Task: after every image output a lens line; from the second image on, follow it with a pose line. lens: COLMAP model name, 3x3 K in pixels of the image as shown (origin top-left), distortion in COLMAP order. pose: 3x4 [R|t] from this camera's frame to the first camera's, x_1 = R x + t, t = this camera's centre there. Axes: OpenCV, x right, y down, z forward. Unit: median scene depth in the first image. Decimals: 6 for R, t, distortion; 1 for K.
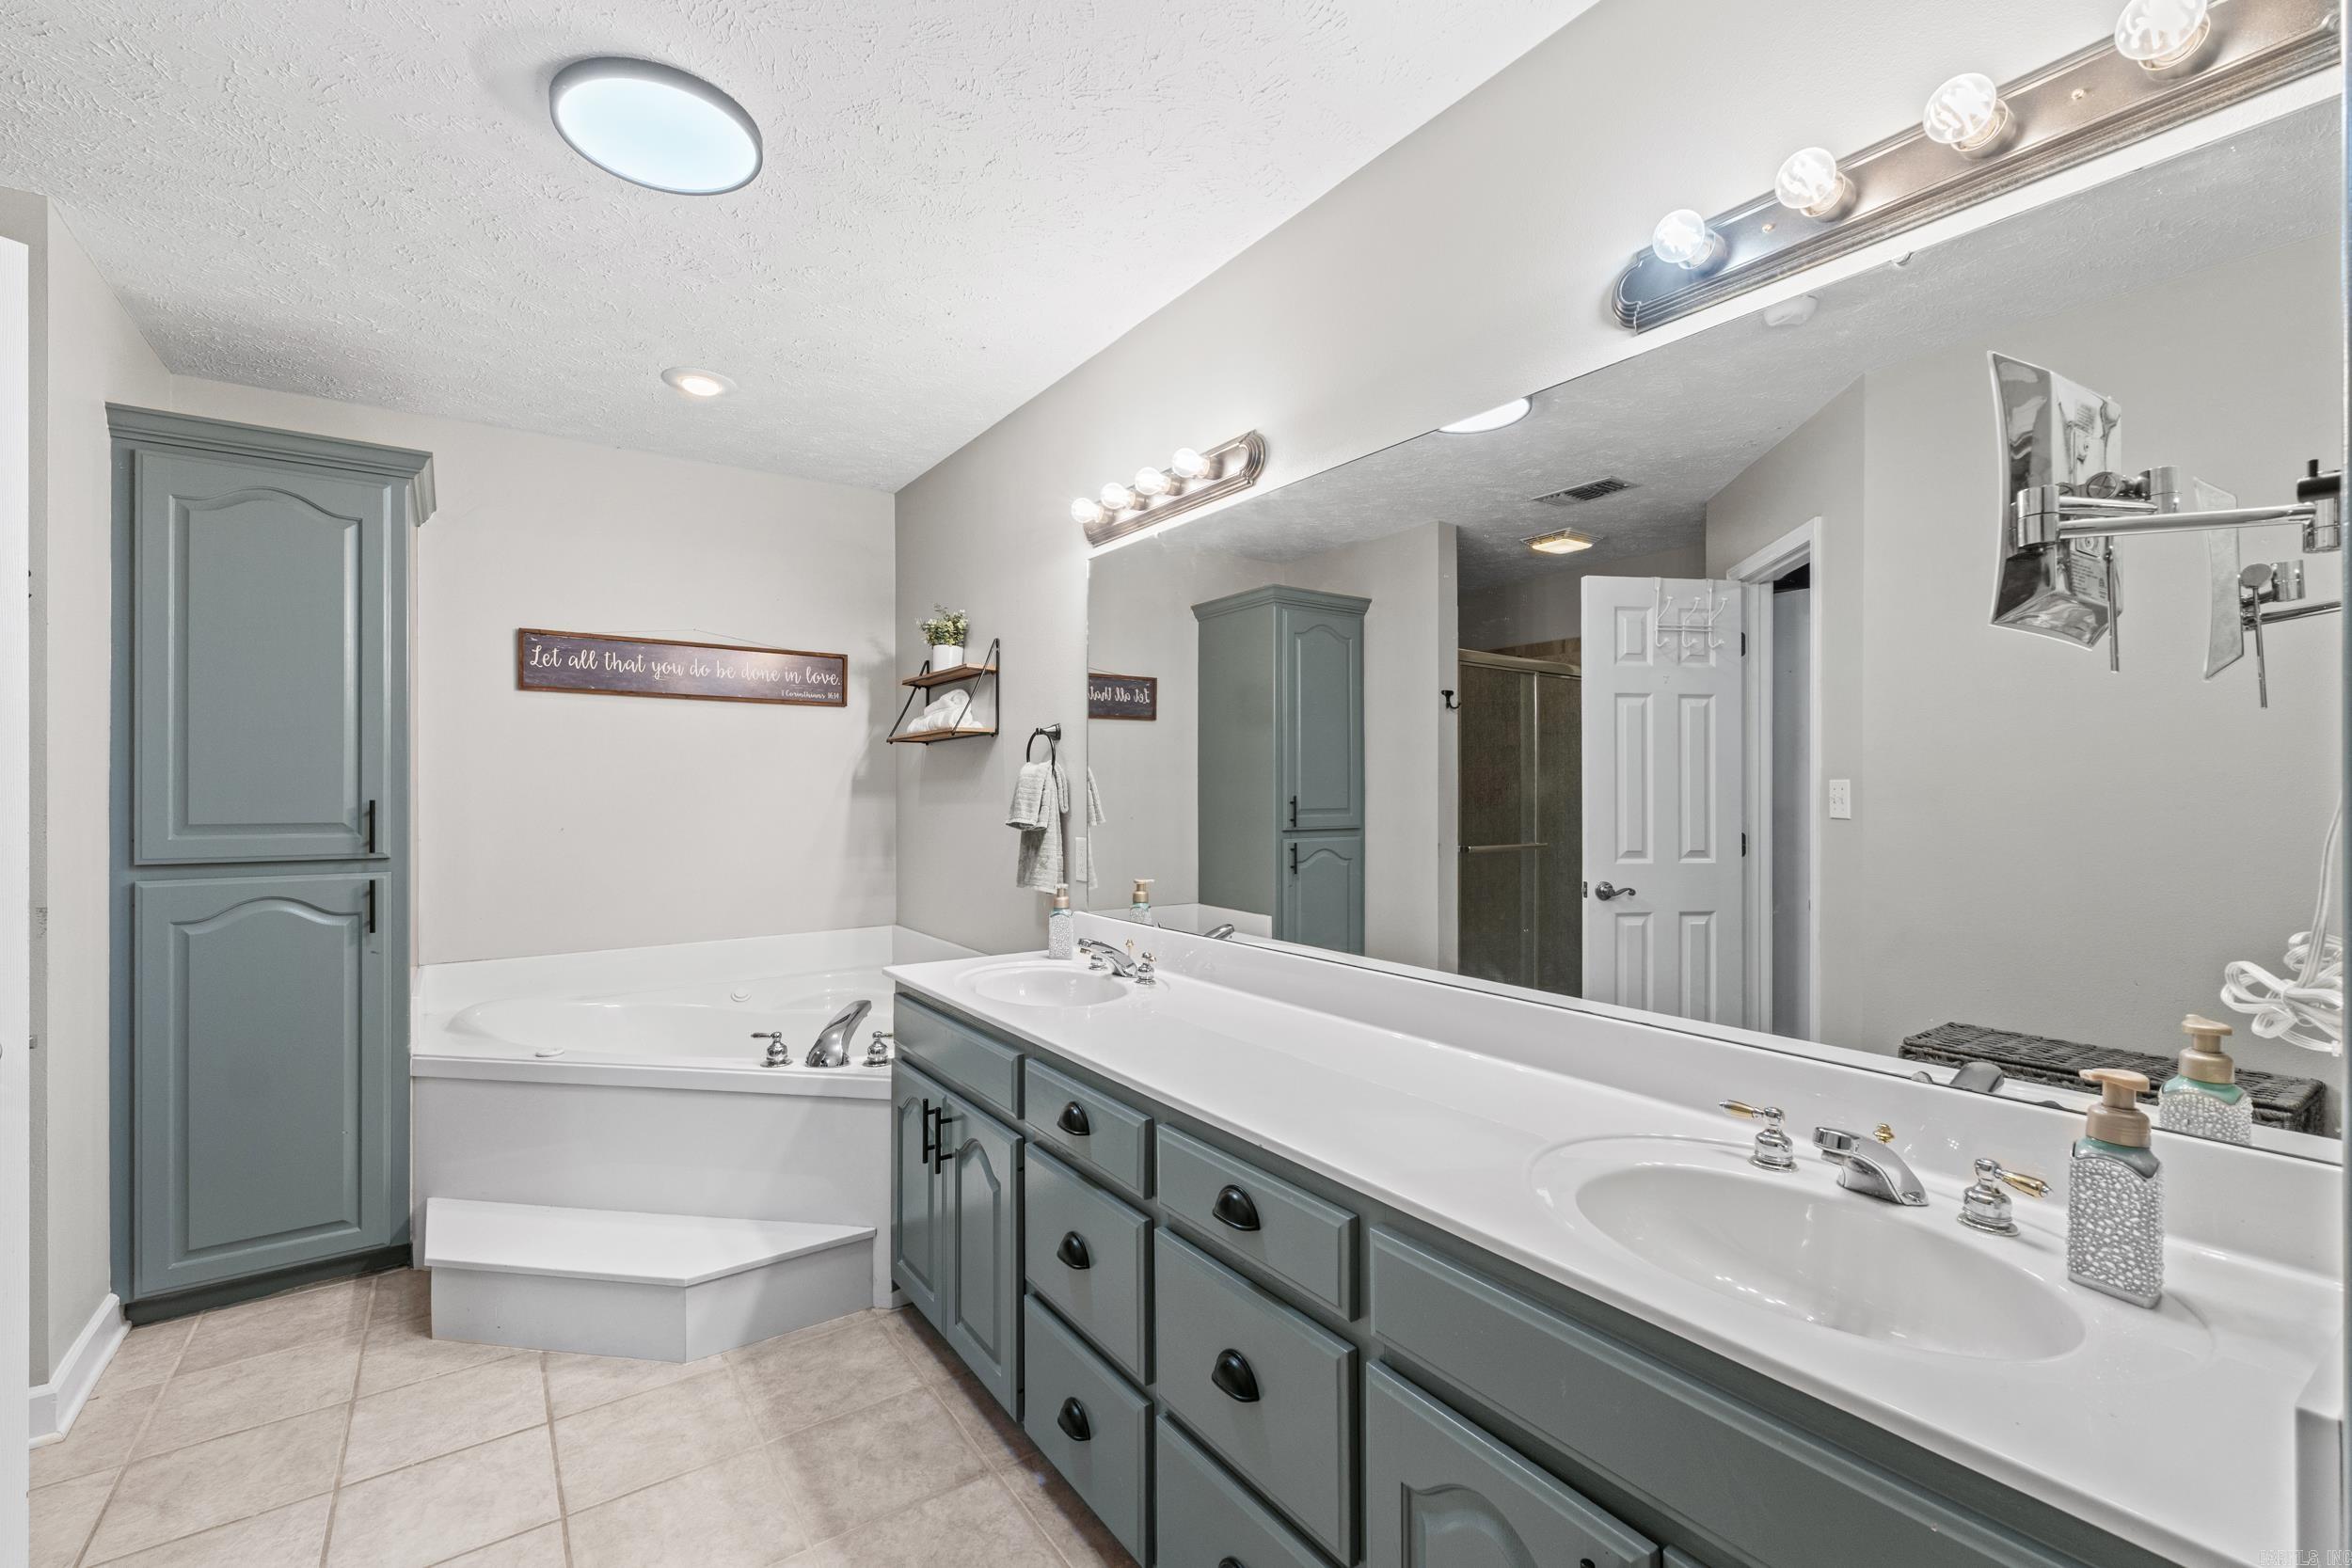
lens RADIAL K [[994.7, 0, 1171.4], [0, 994.7, 792.5], [0, 0, 1]] dist [0.000961, -0.000056]
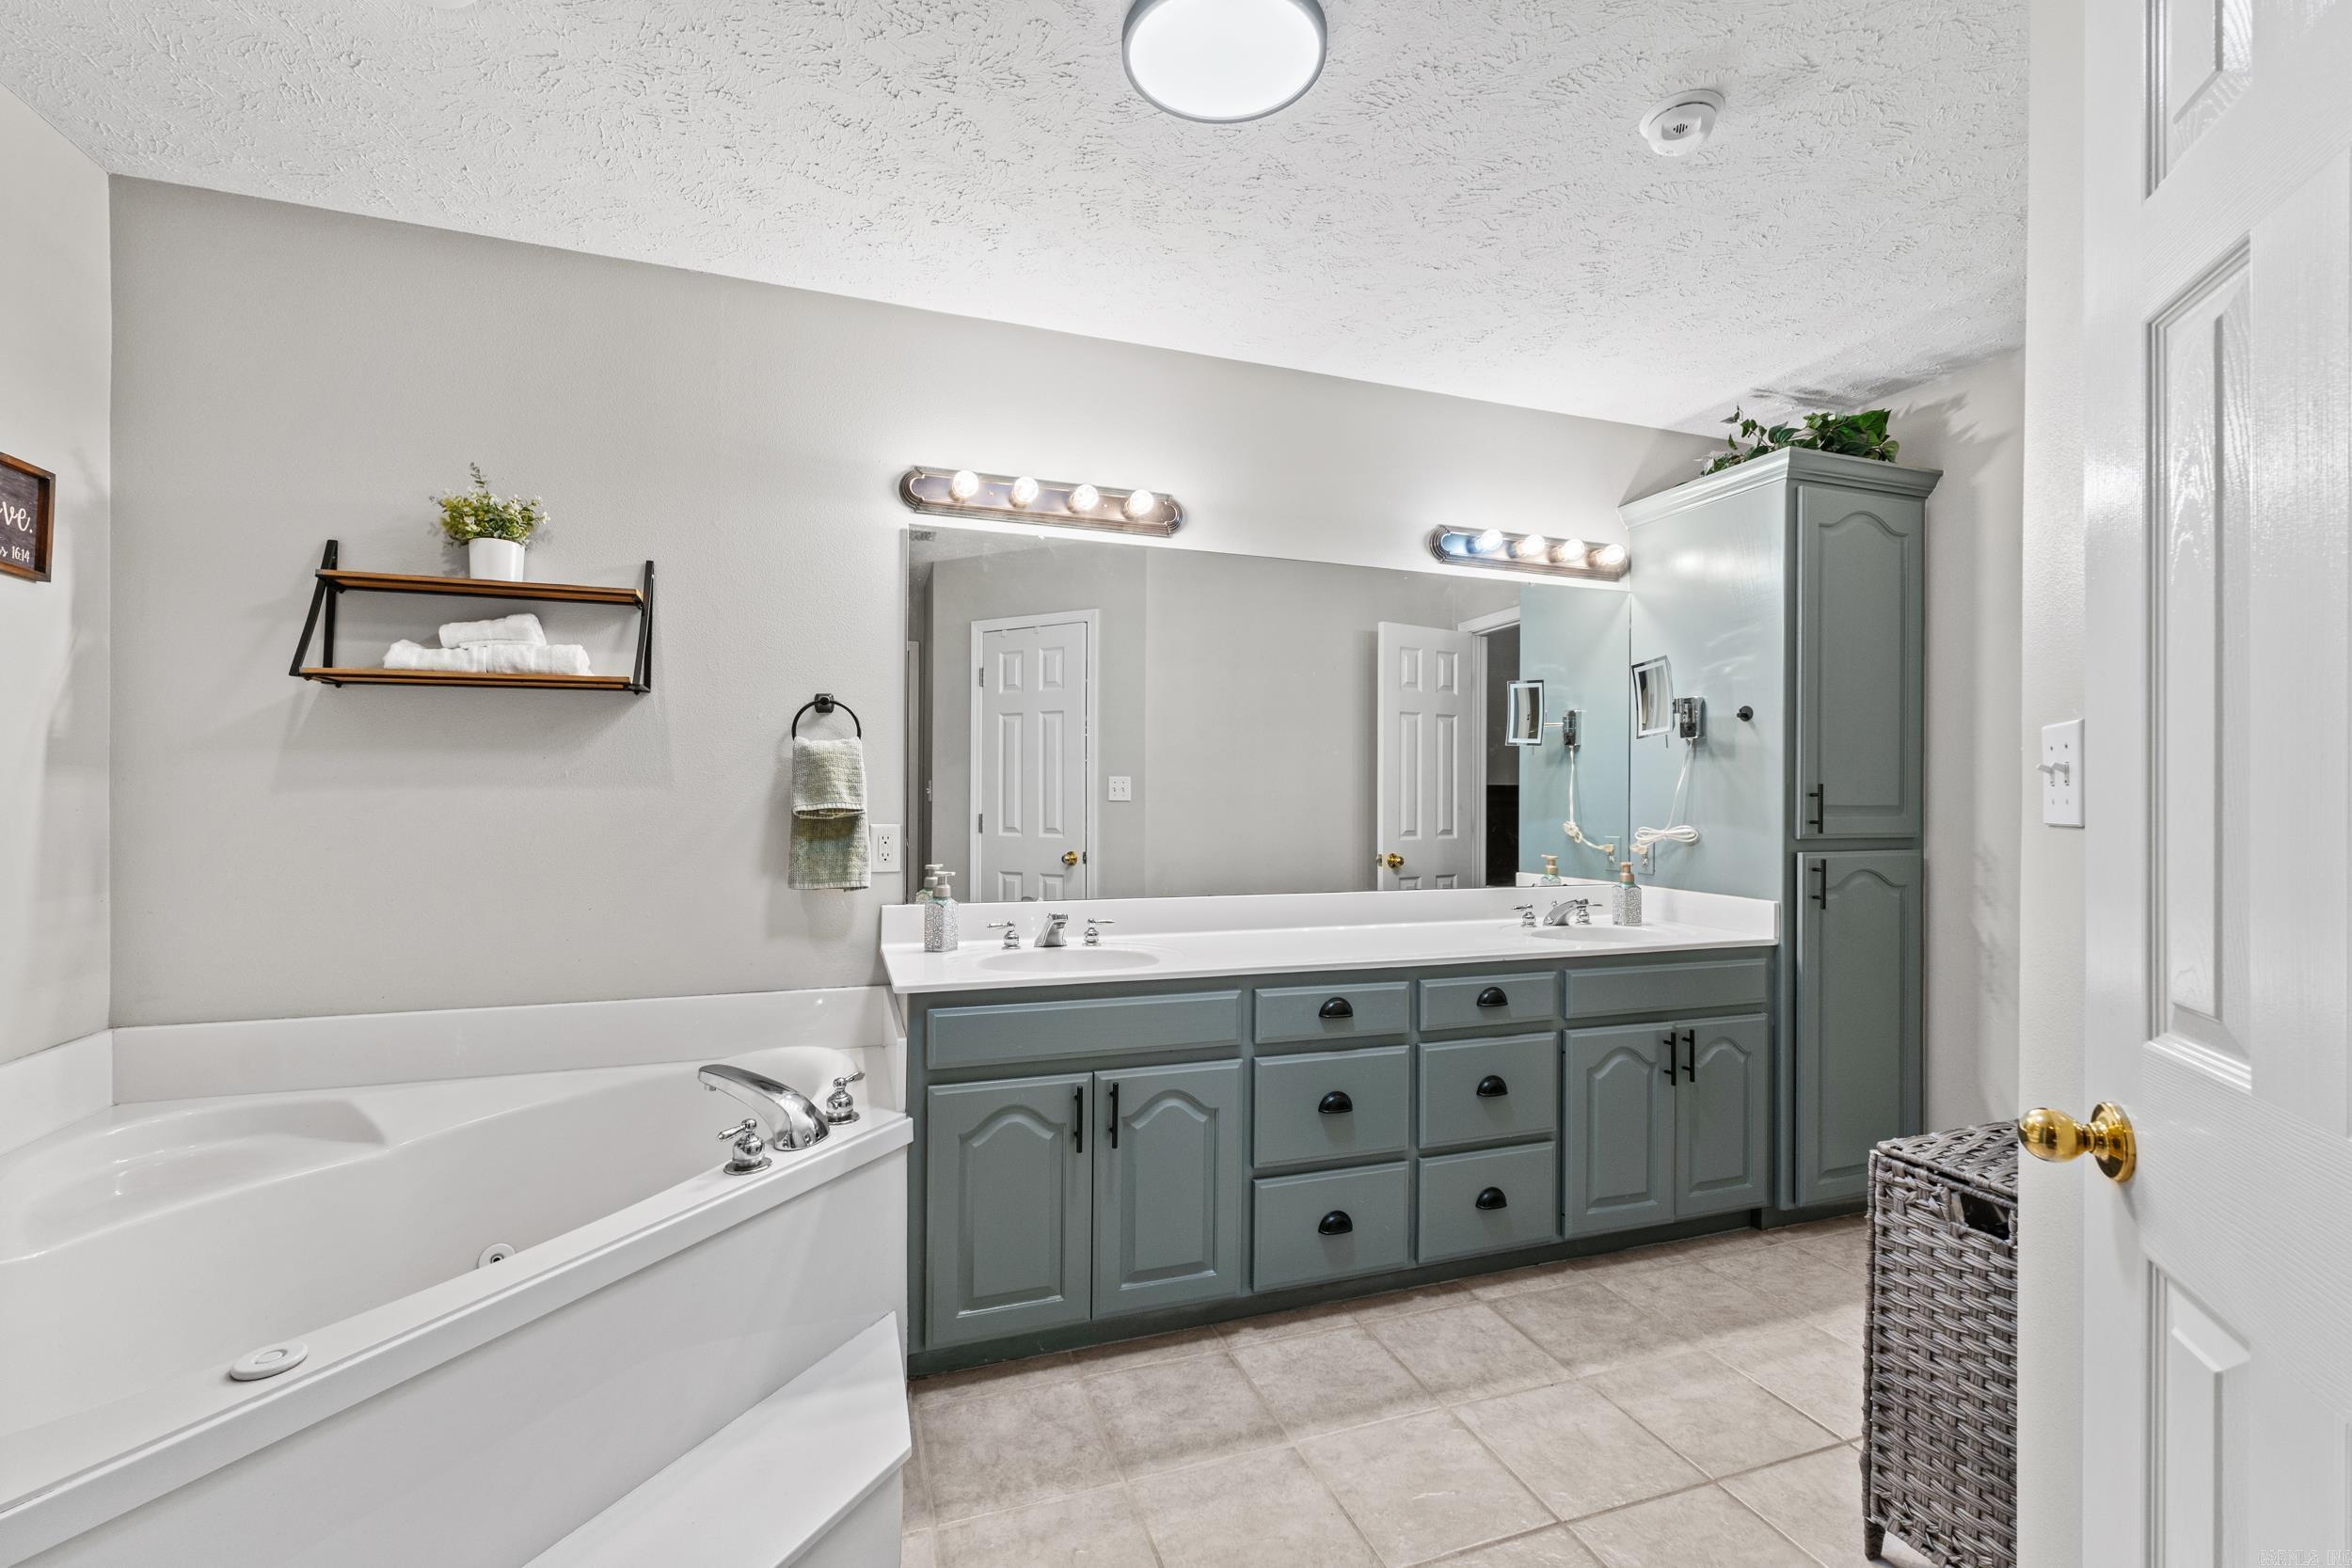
lens RADIAL K [[994.7, 0, 1171.4], [0, 994.7, 792.5], [0, 0, 1]] dist [0.000961, -0.000056]
pose [[0.276680, 0.005477, 0.960946, -0.970903], [-0.001262, 0.999985, -0.005336, 0.023750], [-0.960961, 0.000263, 0.276683, 0.542252]]
